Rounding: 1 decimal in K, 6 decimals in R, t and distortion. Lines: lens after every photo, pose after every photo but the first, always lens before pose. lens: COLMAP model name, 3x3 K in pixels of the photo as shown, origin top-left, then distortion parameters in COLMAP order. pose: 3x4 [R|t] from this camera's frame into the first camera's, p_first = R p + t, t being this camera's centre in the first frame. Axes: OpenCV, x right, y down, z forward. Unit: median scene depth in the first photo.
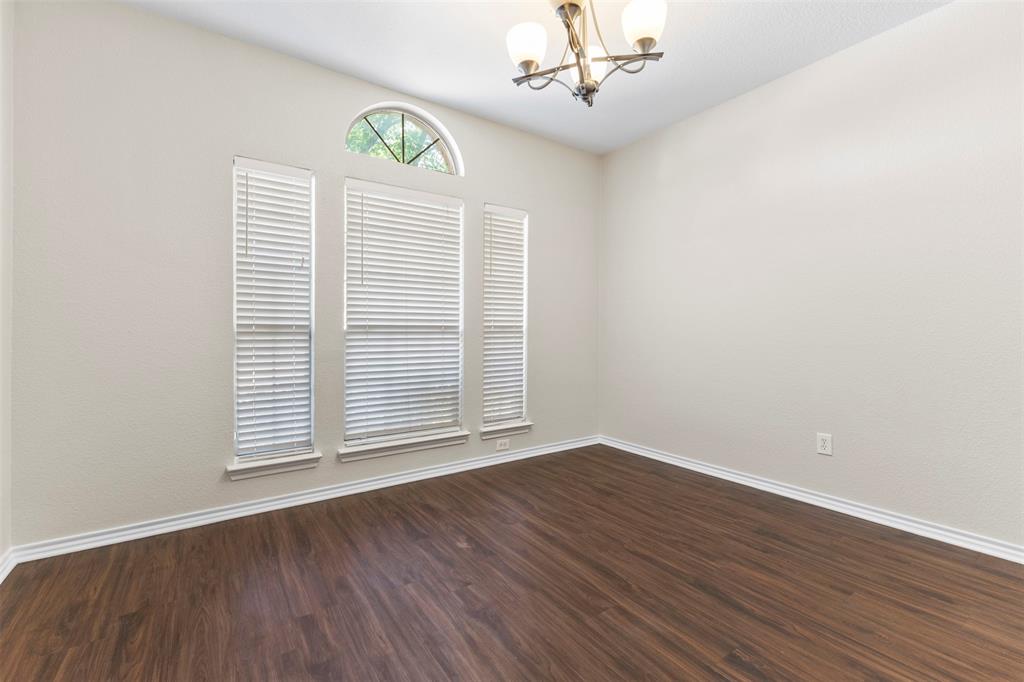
lens RADIAL K [[441.9, 0, 512.6], [0, 441.9, 330.2], [0, 0, 1]] dist [0.007927, -0.000241]
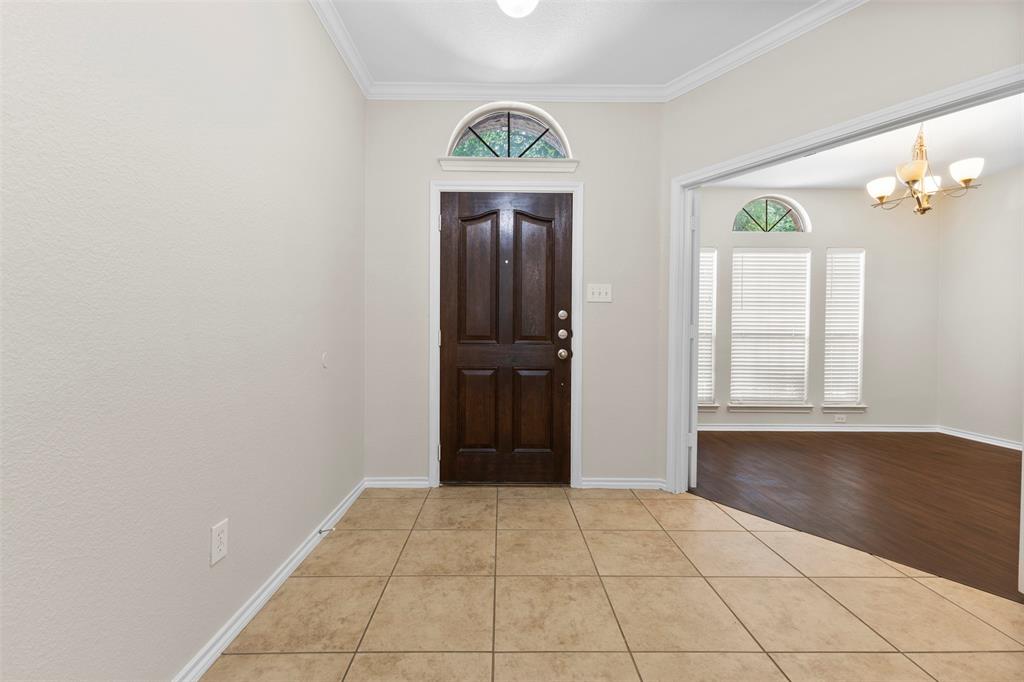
lens RADIAL K [[424.7, 0, 512.0], [0, 424.7, 341.0], [0, 0, 1]] dist [0.003295, 0.000156]
pose [[0.820775, 0.008426, -0.571190, -0.127963], [-0.005496, 0.999961, 0.006852, 0.012244], [0.571226, -0.002485, 0.820789, -0.830072]]
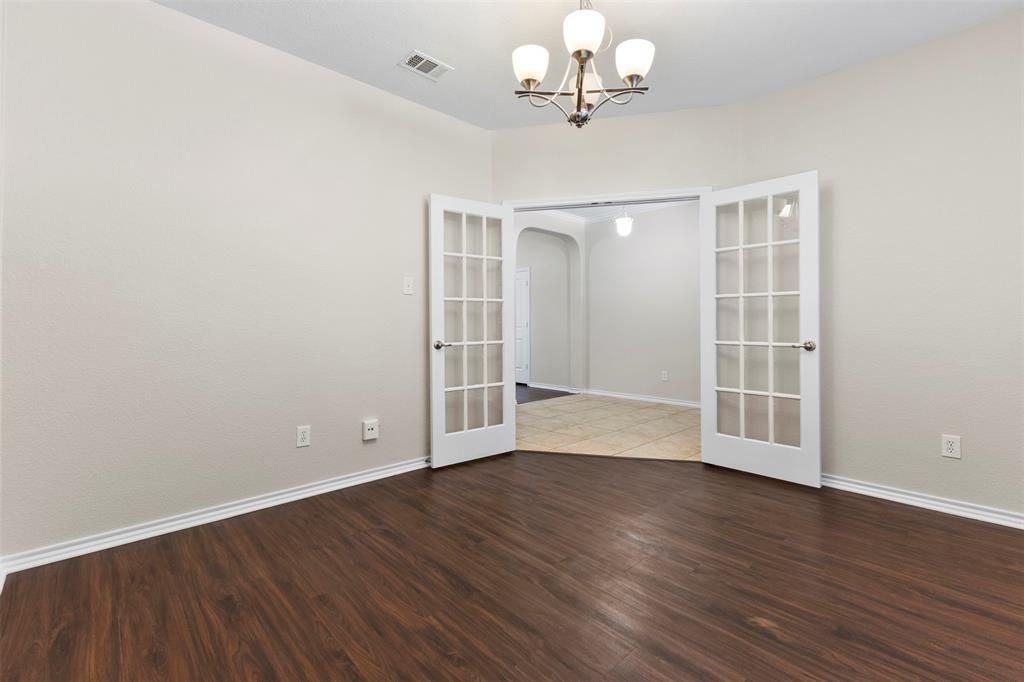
lens RADIAL K [[441.9, 0, 512.6], [0, 441.9, 330.2], [0, 0, 1]] dist [0.007927, -0.000241]
pose [[-0.989611, 0.005833, -0.143652, 0.282493], [0.003944, 0.999902, 0.013430, 0.000871], [0.143717, 0.012724, -0.989537, 1.192322]]
